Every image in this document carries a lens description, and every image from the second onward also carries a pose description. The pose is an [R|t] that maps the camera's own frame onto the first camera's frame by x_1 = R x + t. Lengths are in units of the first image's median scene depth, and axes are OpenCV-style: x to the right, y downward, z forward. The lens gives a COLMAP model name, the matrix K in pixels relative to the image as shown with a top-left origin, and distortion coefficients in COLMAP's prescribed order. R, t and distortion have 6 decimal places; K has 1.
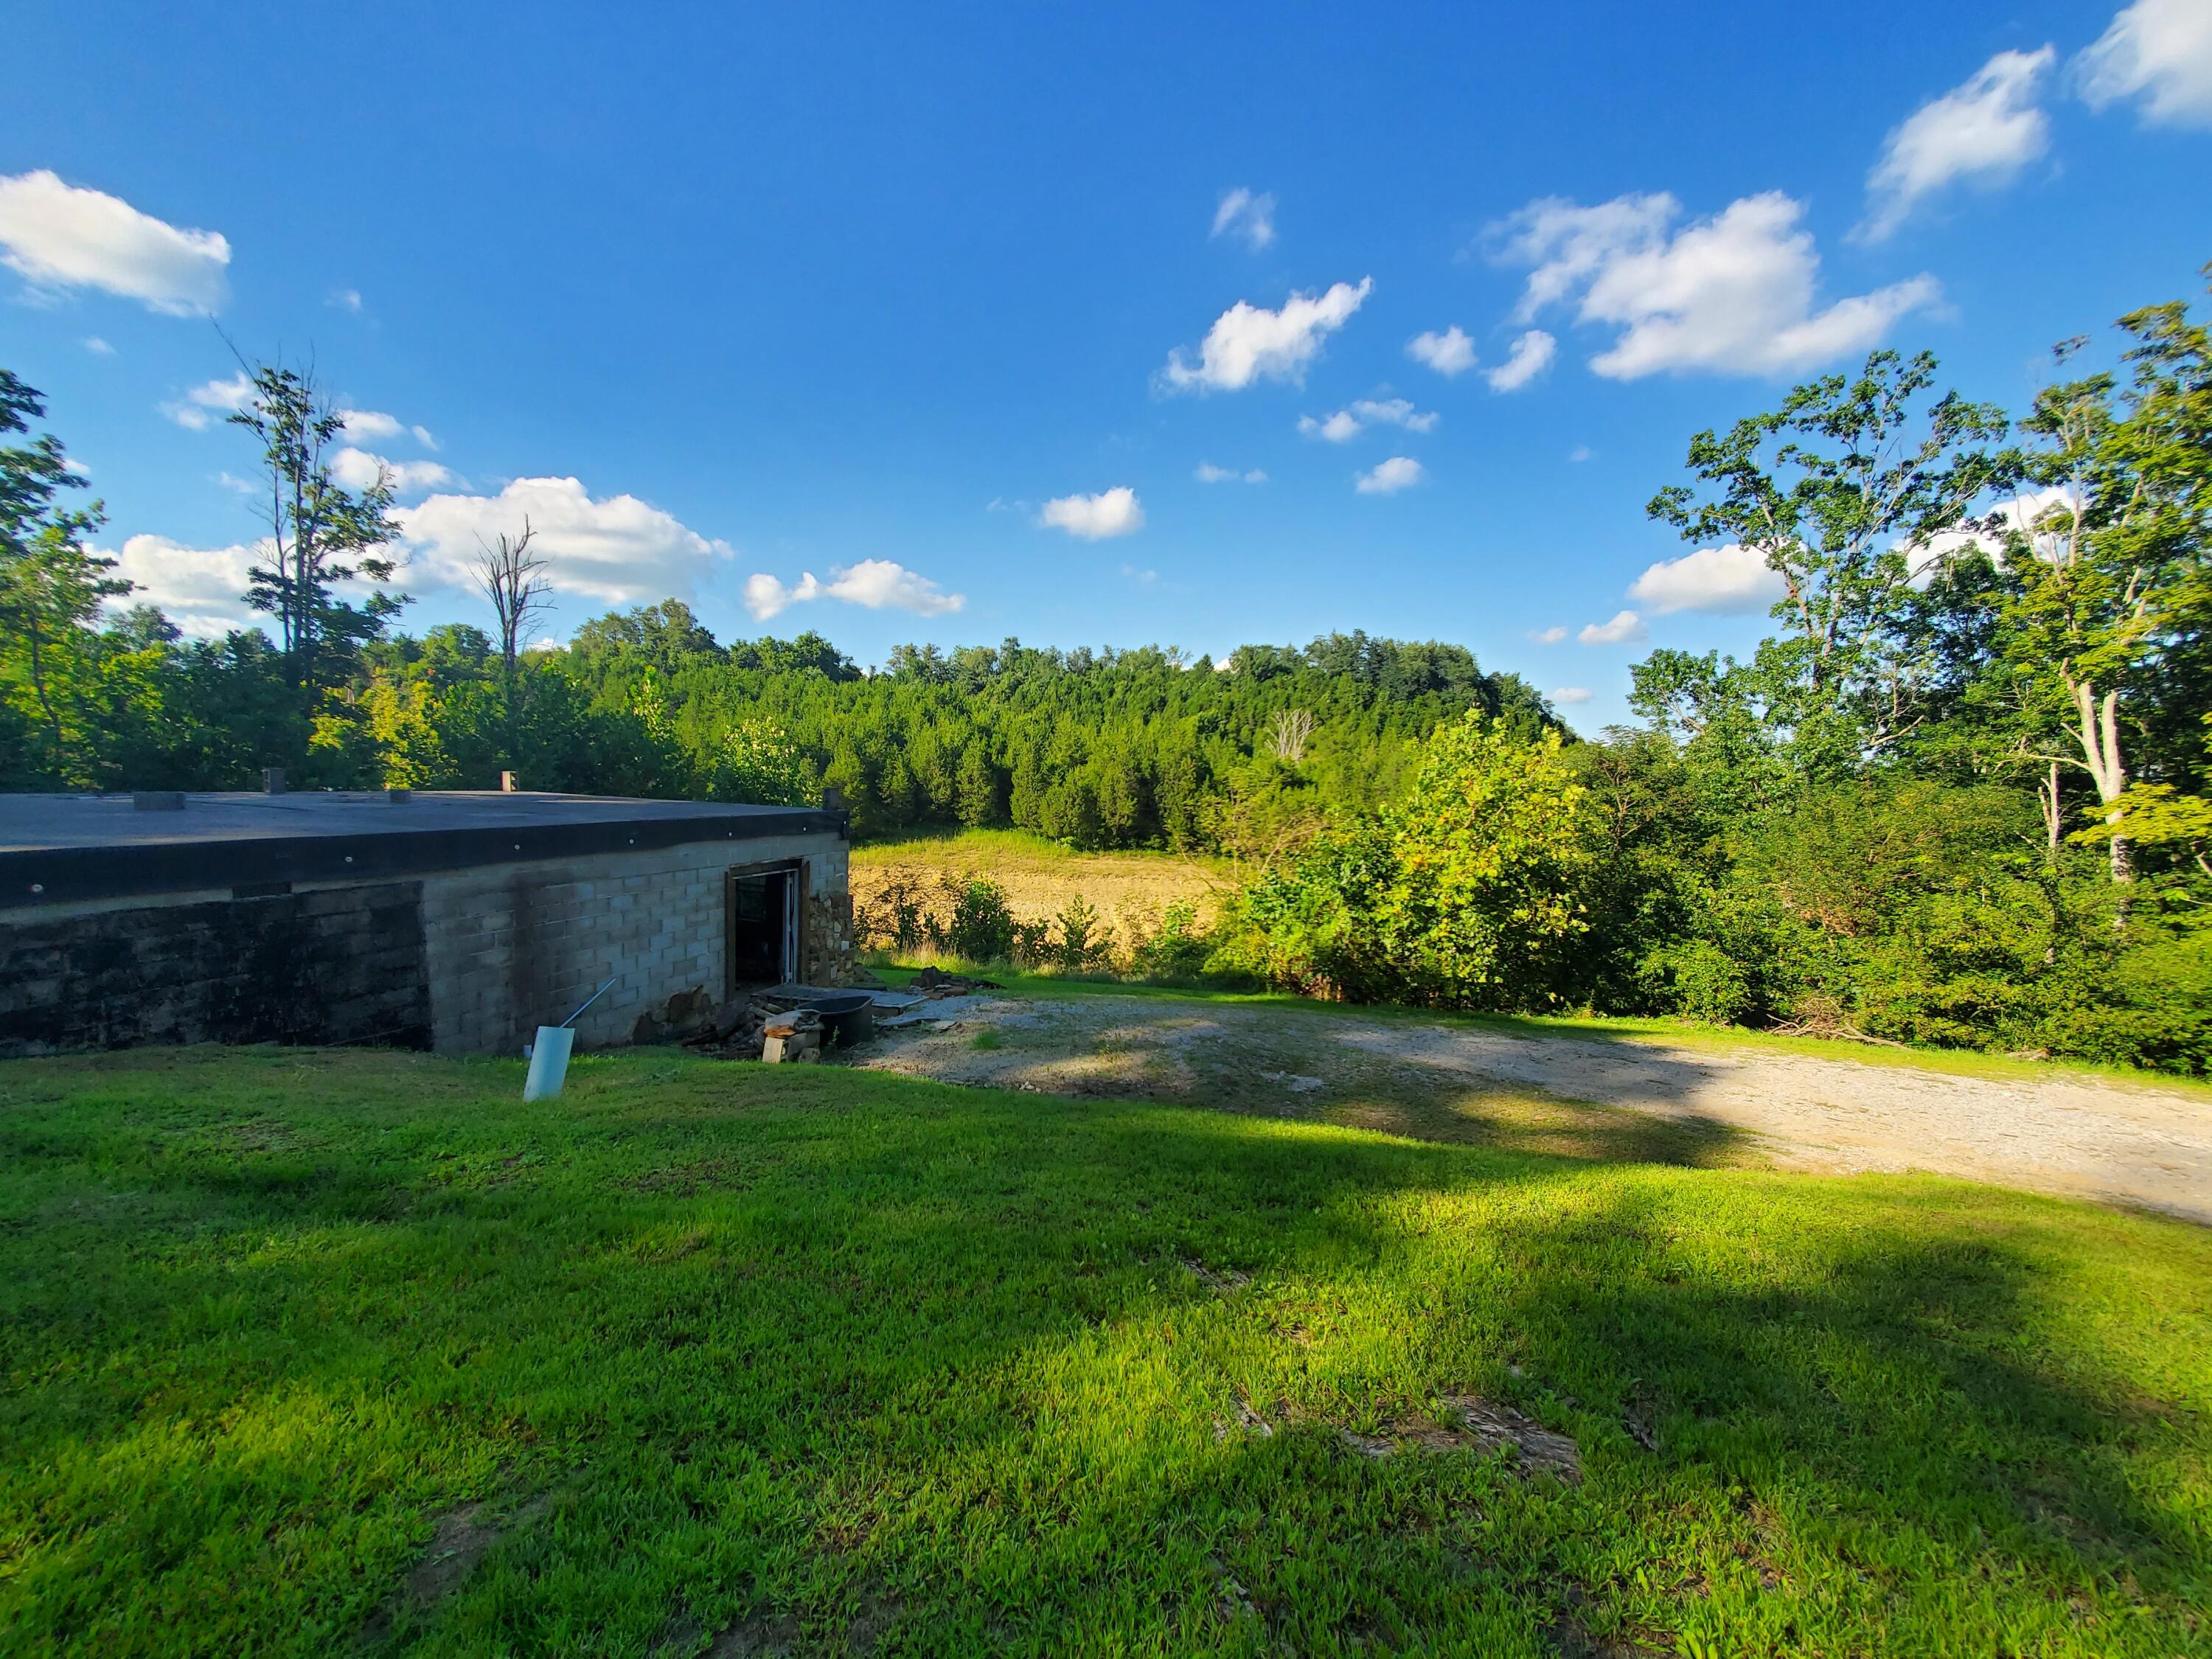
lens RADIAL K [[883.4, 0, 1106.0], [0, 883.4, 829.5], [0, 0, 1]] dist [-0.000060, 0.000154]
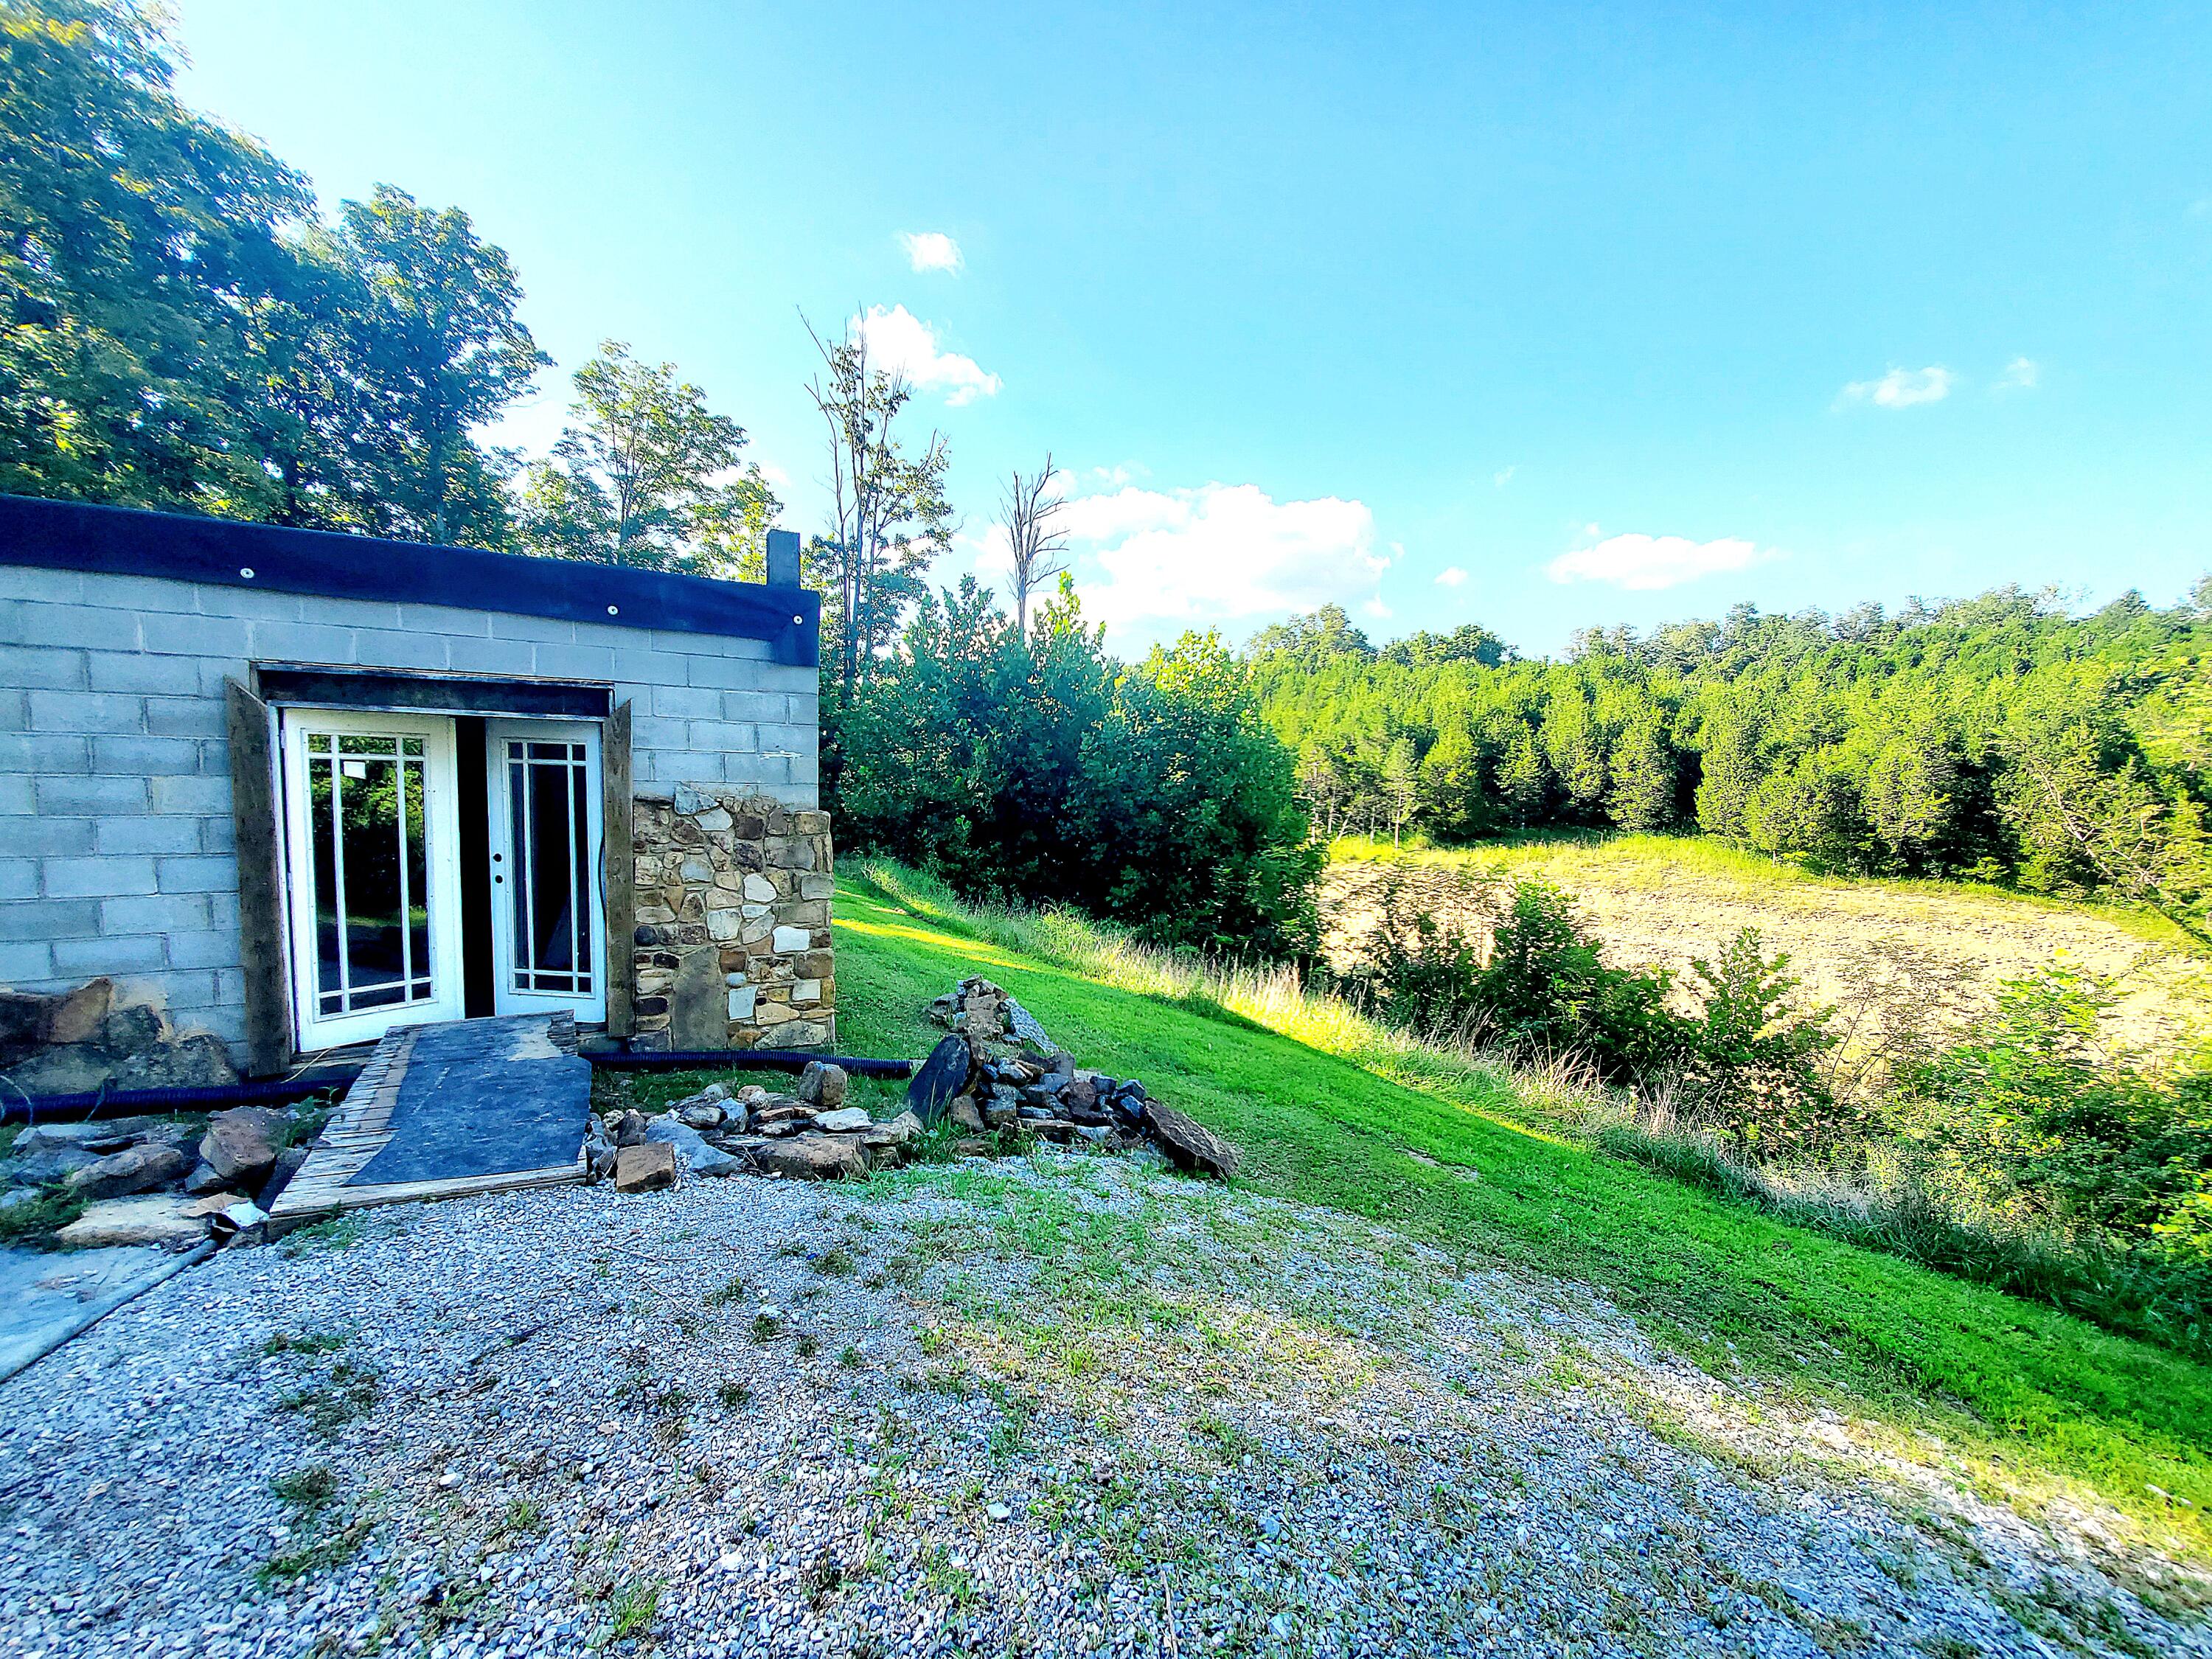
lens RADIAL K [[867.3, 0, 1099.2], [0, 867.3, 839.6], [0, 0, 1]] dist [-0.003714, -0.000248]
pose [[0.730382, 0.049694, -0.681229, 0.014446], [-0.053604, 0.998444, 0.015362, 0.016413], [0.680932, 0.025296, 0.731910, 0.180457]]
